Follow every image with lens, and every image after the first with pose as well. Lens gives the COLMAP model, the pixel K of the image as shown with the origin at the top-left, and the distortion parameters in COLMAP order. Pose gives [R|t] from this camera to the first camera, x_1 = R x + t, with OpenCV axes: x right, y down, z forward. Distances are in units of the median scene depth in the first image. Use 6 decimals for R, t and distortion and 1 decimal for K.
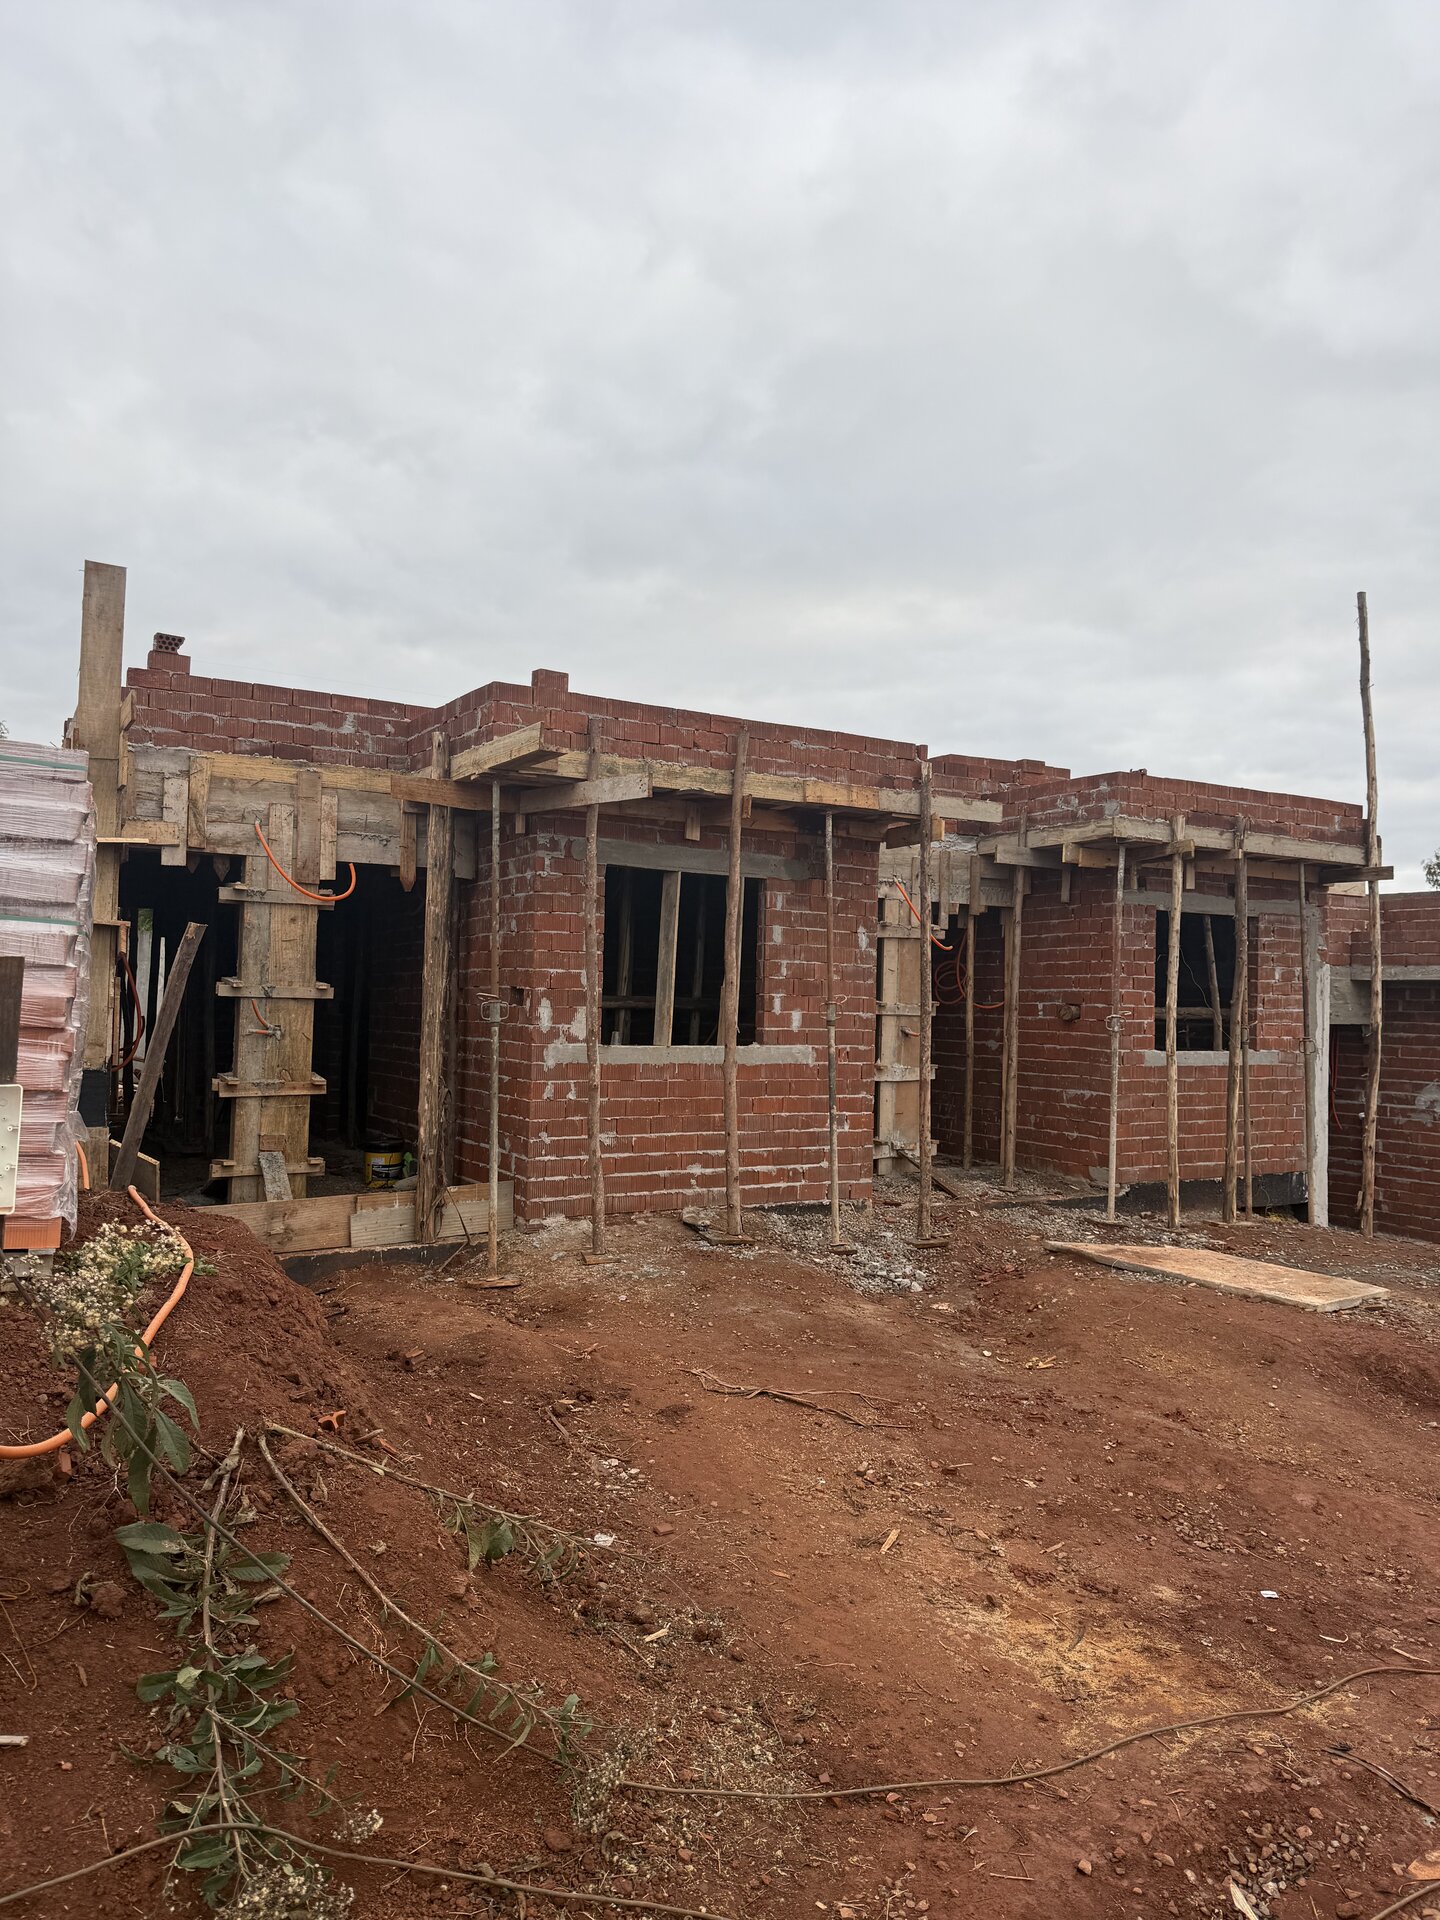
lens RADIAL K [[1352.9, 0, 720.0], [0, 1352.9, 960.0], [0, 0, 1]] dist [0.142783, -0.158996]
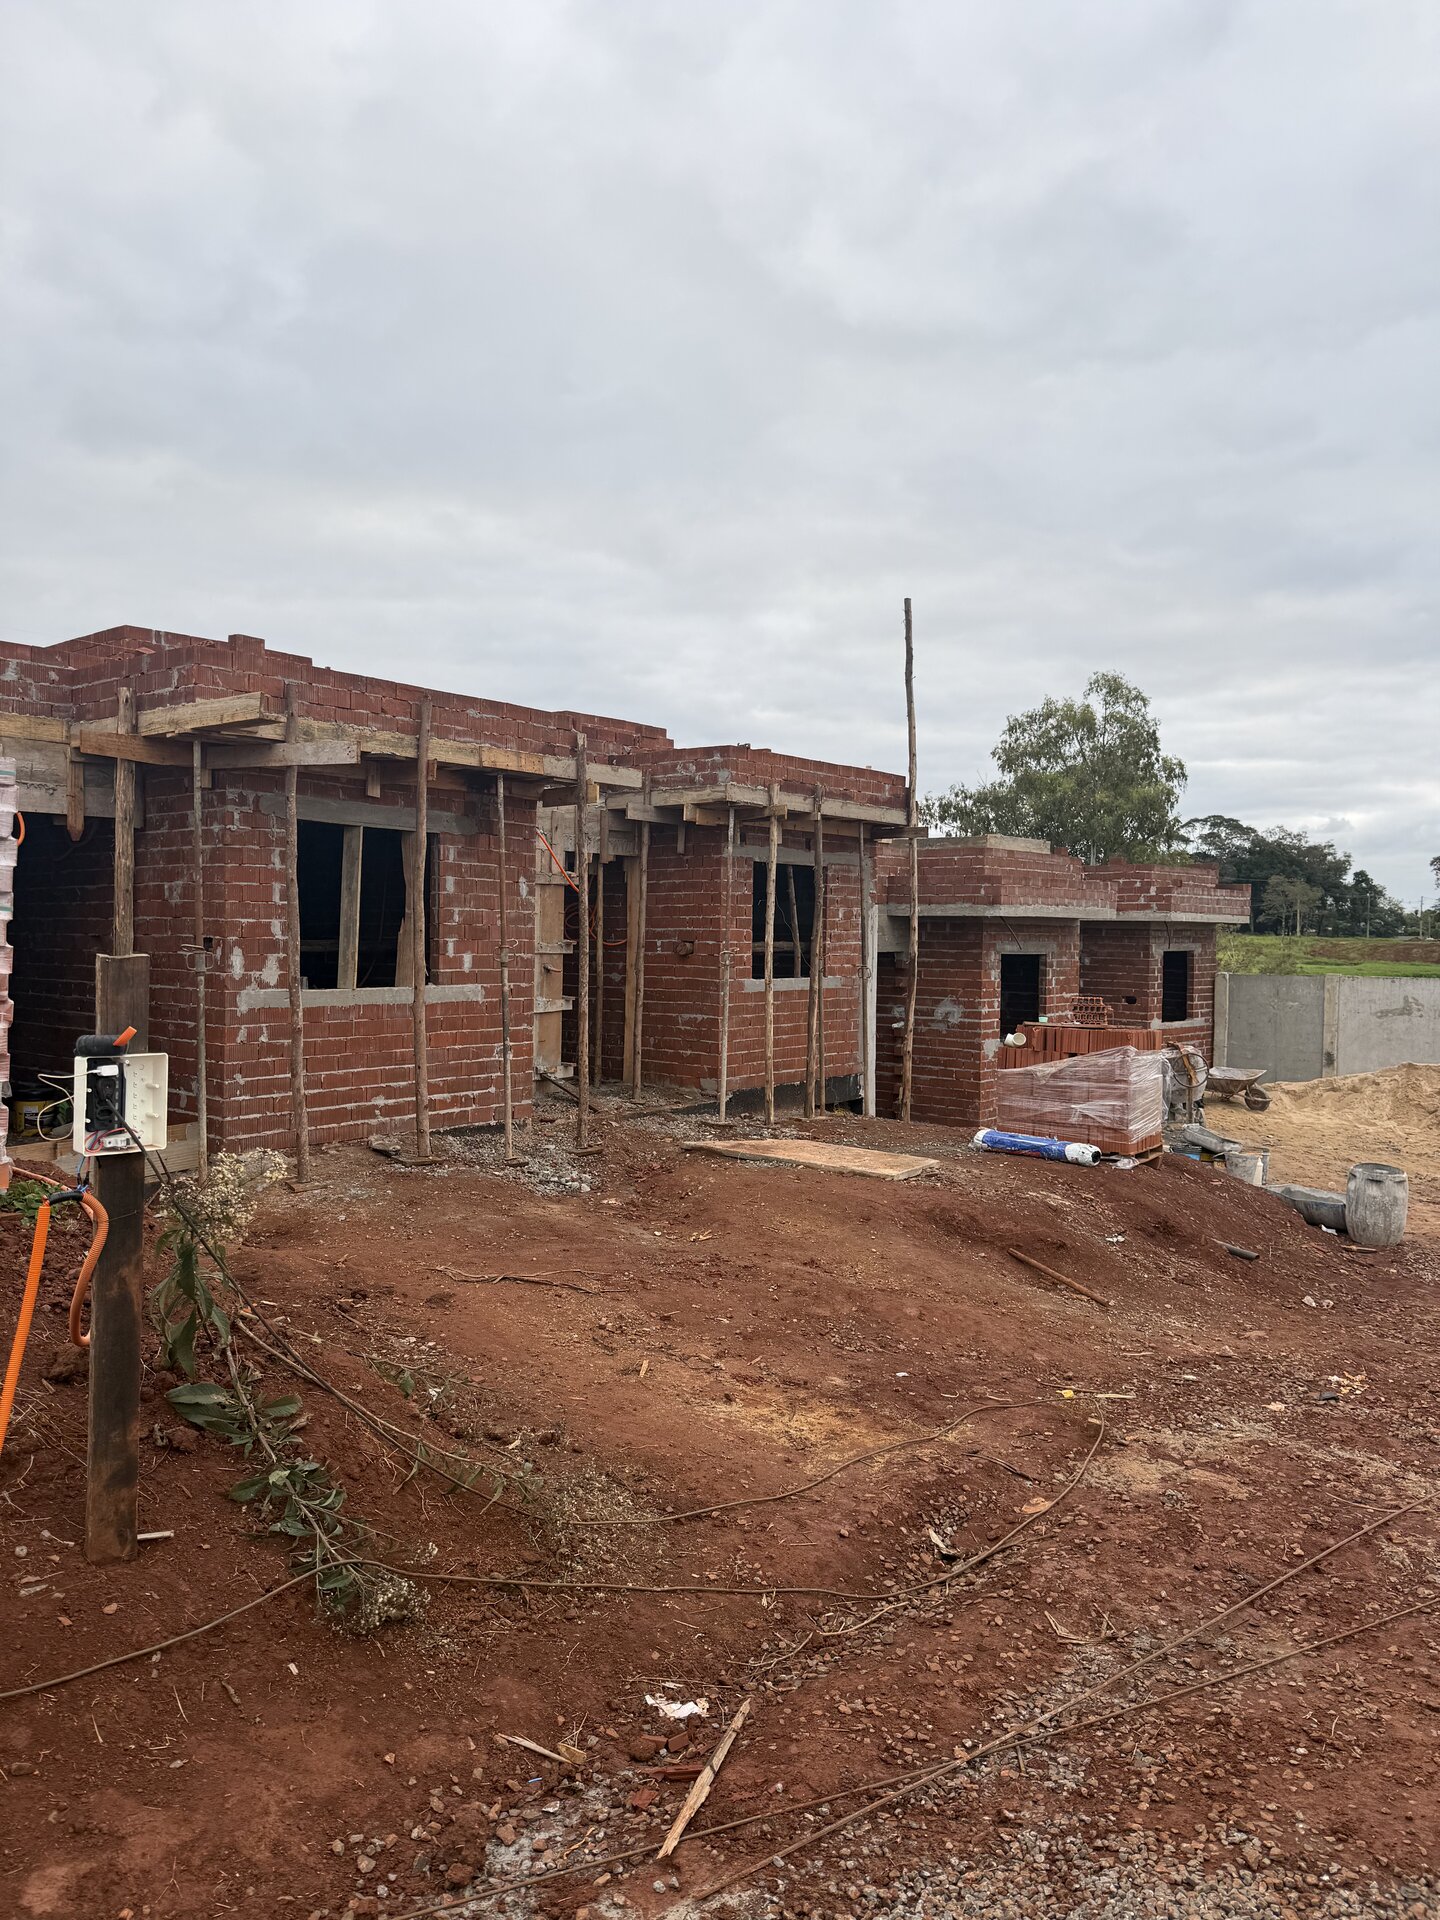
lens RADIAL K [[1352.9, 0, 720.0], [0, 1352.9, 960.0], [0, 0, 1]] dist [0.142783, -0.158996]
pose [[0.941416, -0.019239, 0.336697, -0.128459], [0.000563, 0.998460, 0.055477, -0.019406], [-0.337246, -0.052037, 0.939977, -0.118338]]
